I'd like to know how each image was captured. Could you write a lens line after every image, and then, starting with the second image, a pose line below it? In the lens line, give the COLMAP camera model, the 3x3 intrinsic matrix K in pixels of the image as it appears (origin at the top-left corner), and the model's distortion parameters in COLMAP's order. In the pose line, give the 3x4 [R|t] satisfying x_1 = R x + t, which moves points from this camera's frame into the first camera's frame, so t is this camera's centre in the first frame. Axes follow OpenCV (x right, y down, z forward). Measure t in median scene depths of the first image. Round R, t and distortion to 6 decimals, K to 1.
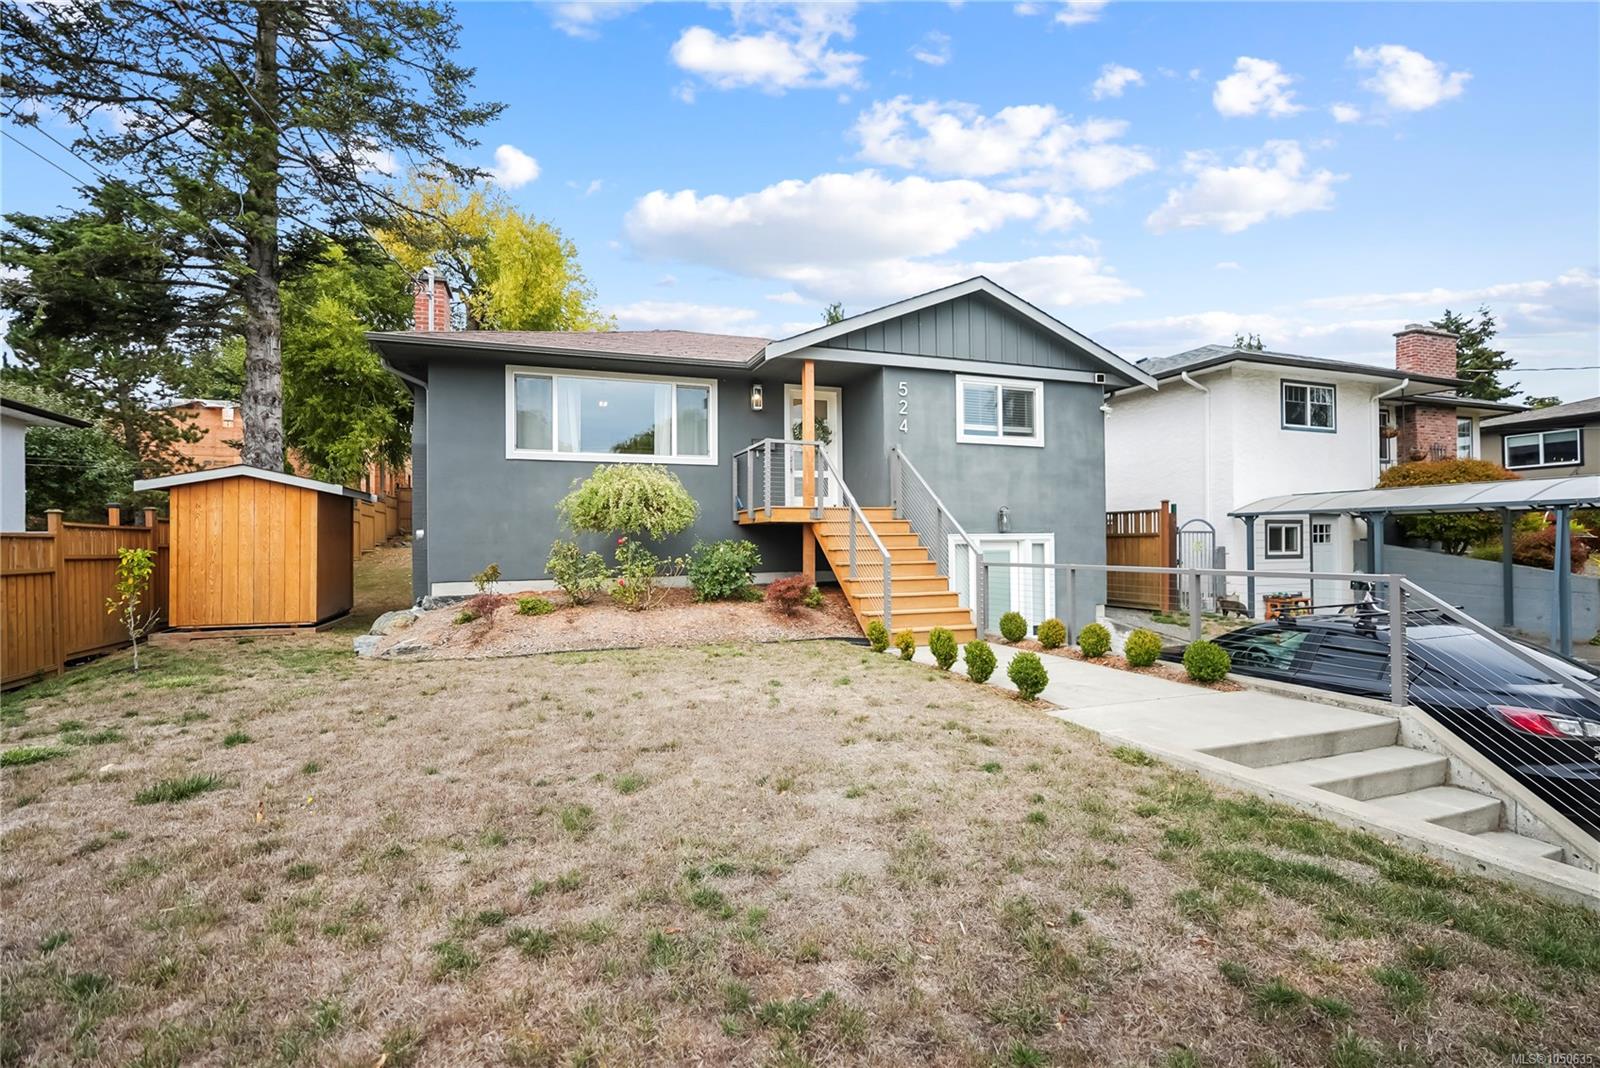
lens RADIAL K [[740.5, 0, 801.9], [0, 740.5, 536.7], [0, 0, 1]] dist [0.000235, 0.000020]
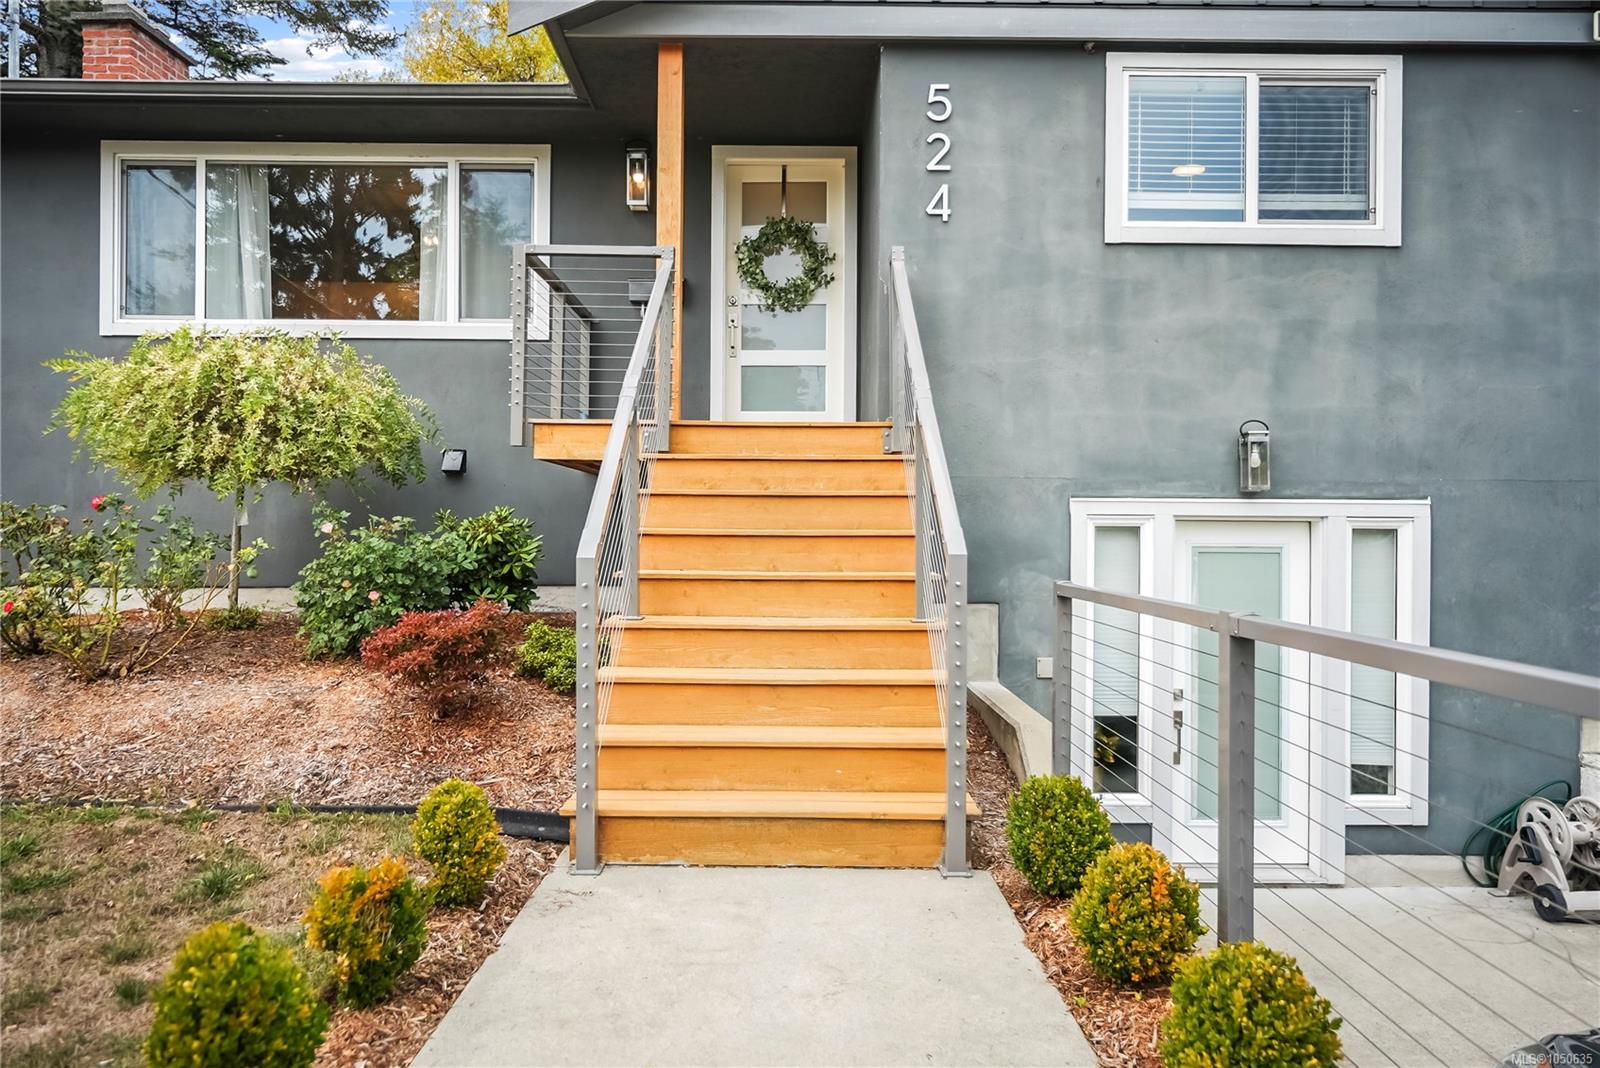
lens RADIAL K [[1075.1, 0, 800.2], [0, 1075.1, 530.8], [0, 0, 1]] dist [0.021045, 0.003168]
pose [[0.941620, 0.014084, -0.336383, 0.242257], [-0.013212, 0.999901, 0.004883, 0.011515], [0.336418, -0.000153, 0.941713, 0.445980]]
